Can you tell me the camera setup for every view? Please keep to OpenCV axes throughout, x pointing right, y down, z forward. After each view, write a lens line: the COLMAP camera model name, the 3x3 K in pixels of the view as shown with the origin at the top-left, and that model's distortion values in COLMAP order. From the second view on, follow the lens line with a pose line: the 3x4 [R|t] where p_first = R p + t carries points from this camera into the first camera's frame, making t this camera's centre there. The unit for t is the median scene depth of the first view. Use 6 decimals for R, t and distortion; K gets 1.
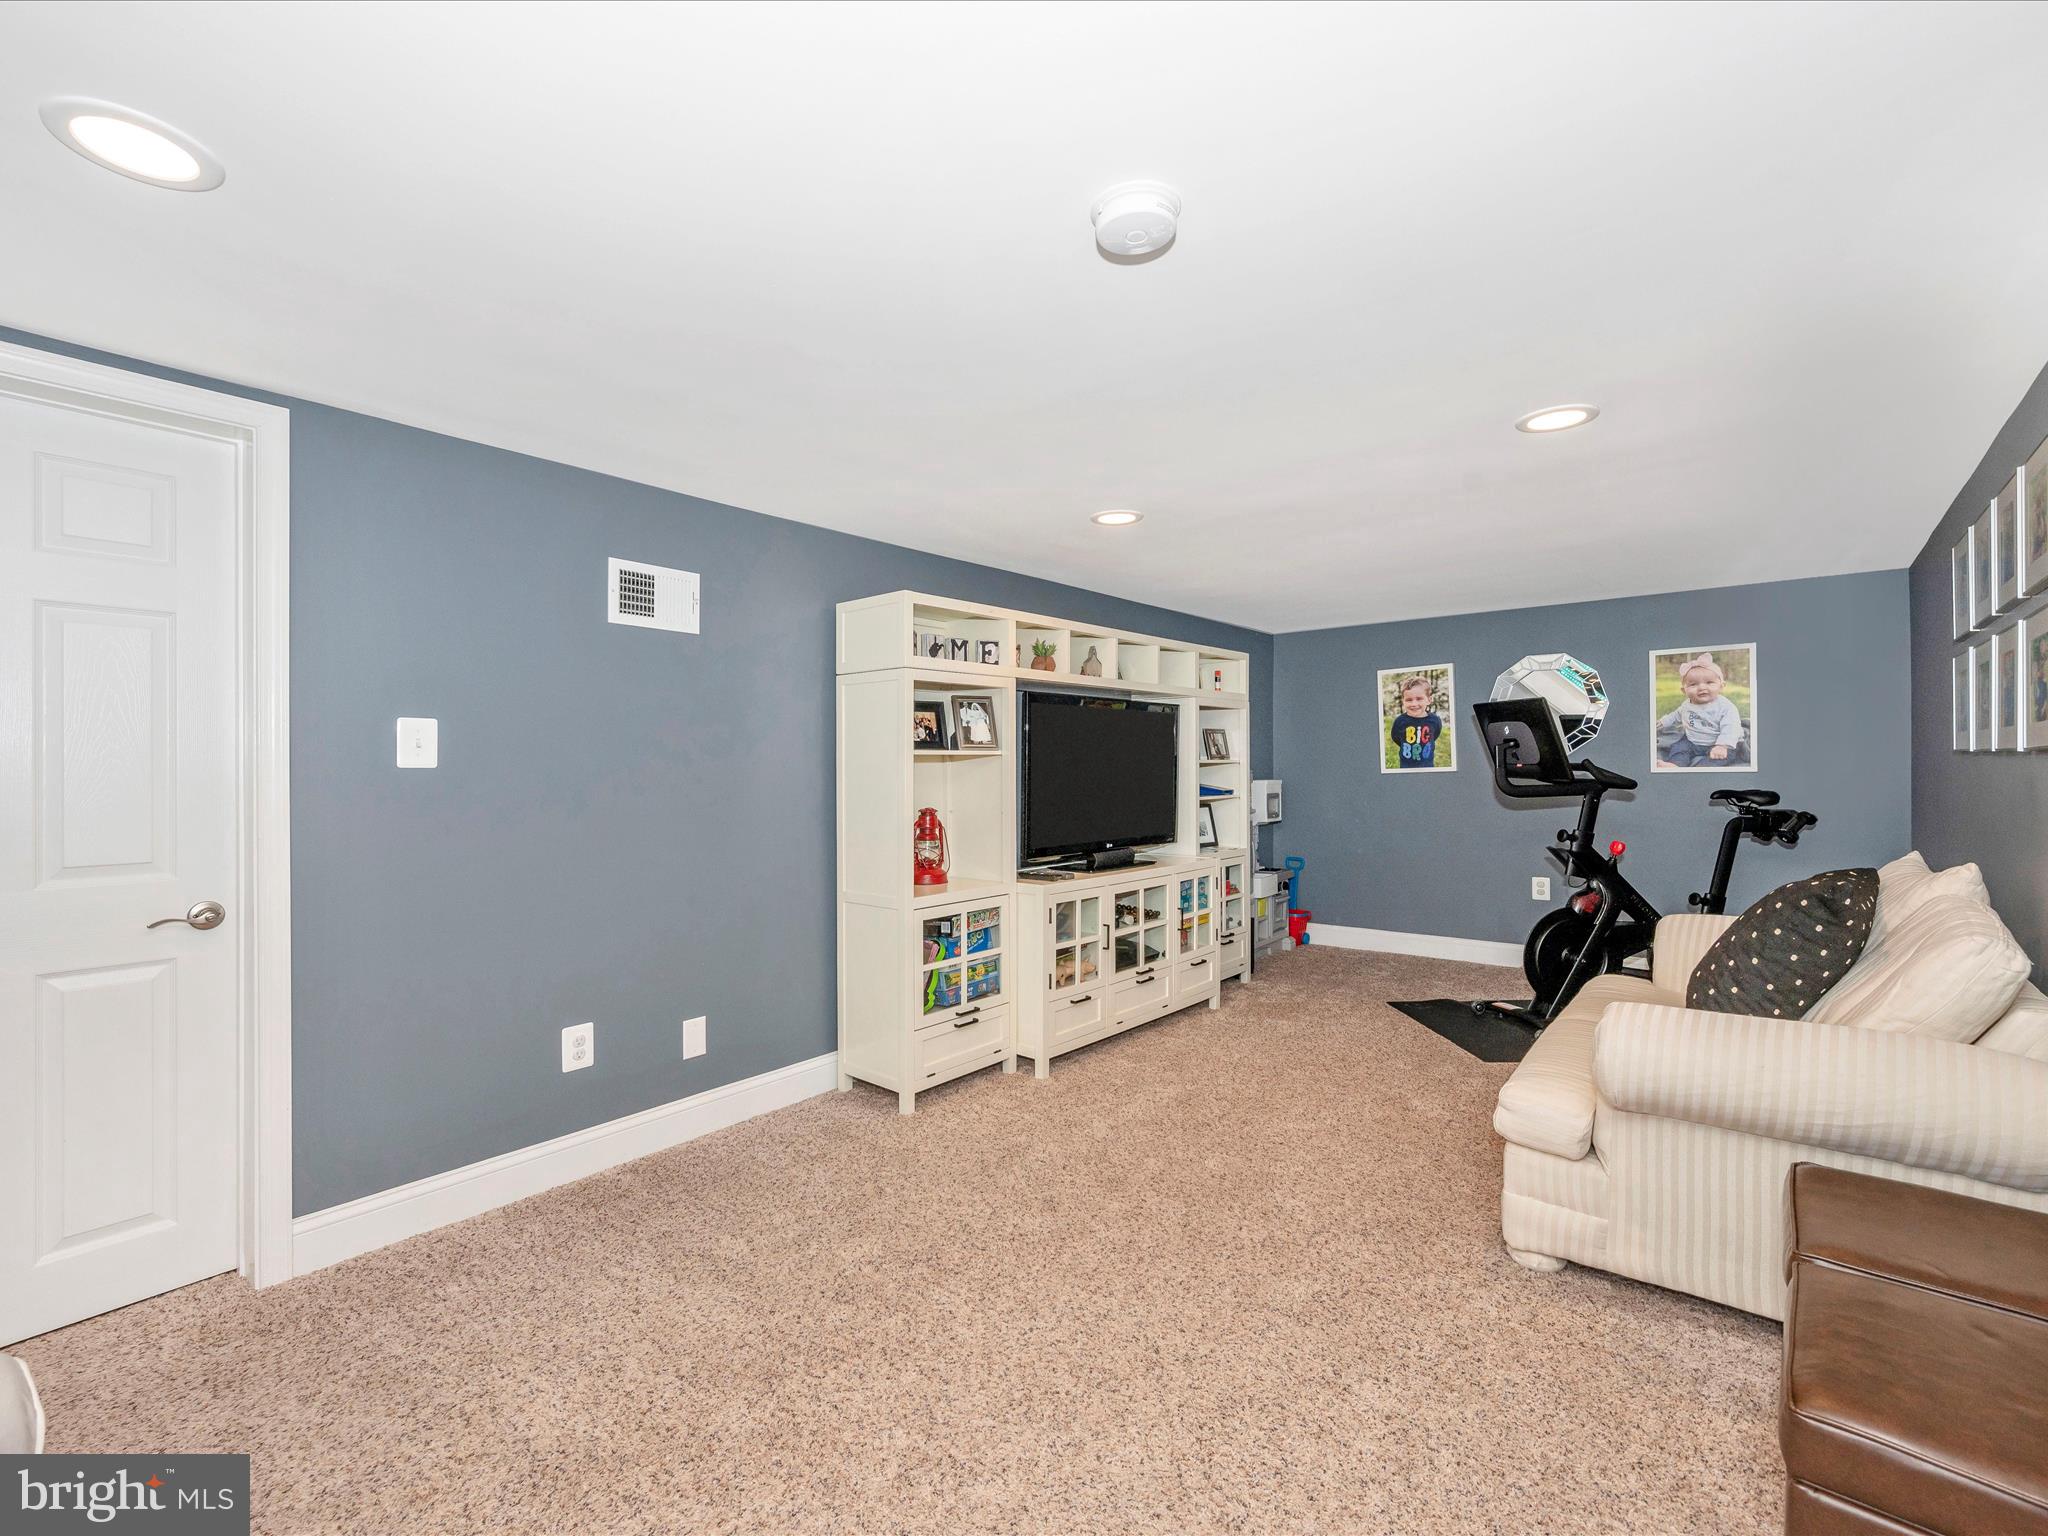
lens RADIAL K [[927.9, 0, 1015.0], [0, 927.9, 760.3], [0, 0, 1]] dist [0.017612, 0.000621]
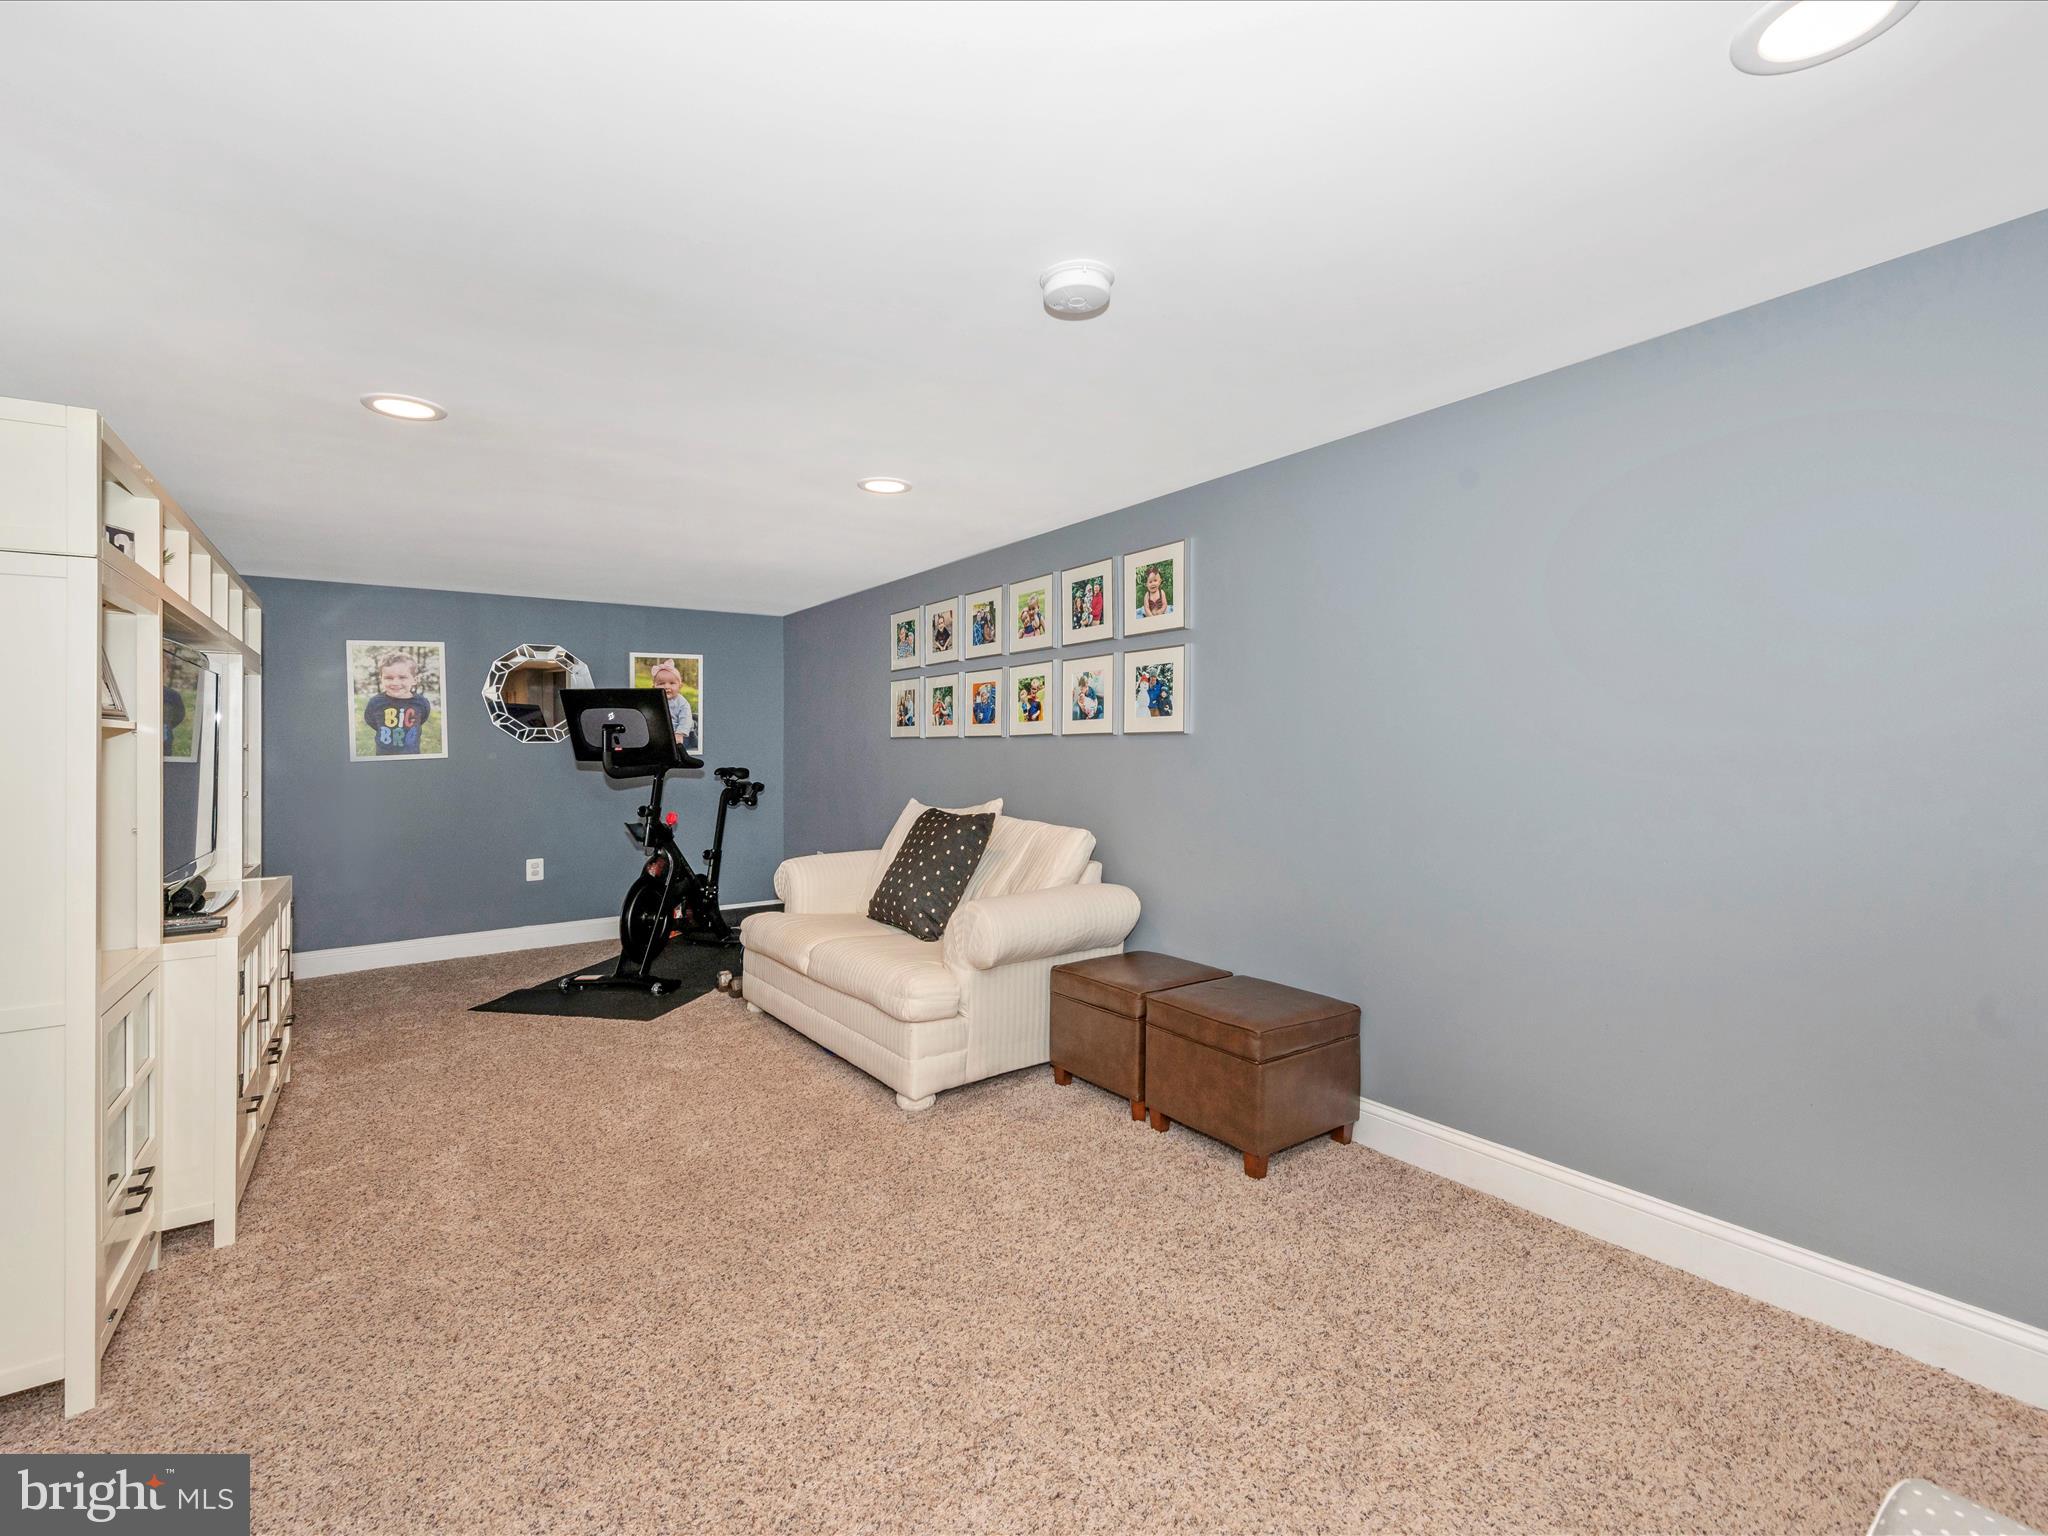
lens RADIAL K [[927.9, 0, 1014.0], [0, 927.9, 768.8], [0, 0, 1]] dist [0.017612, 0.000621]
pose [[0.264323, -0.021832, 0.964187, -0.357781], [0.007167, 0.999761, 0.020673, 0.008980], [-0.964407, 0.001446, 0.264417, 0.257421]]
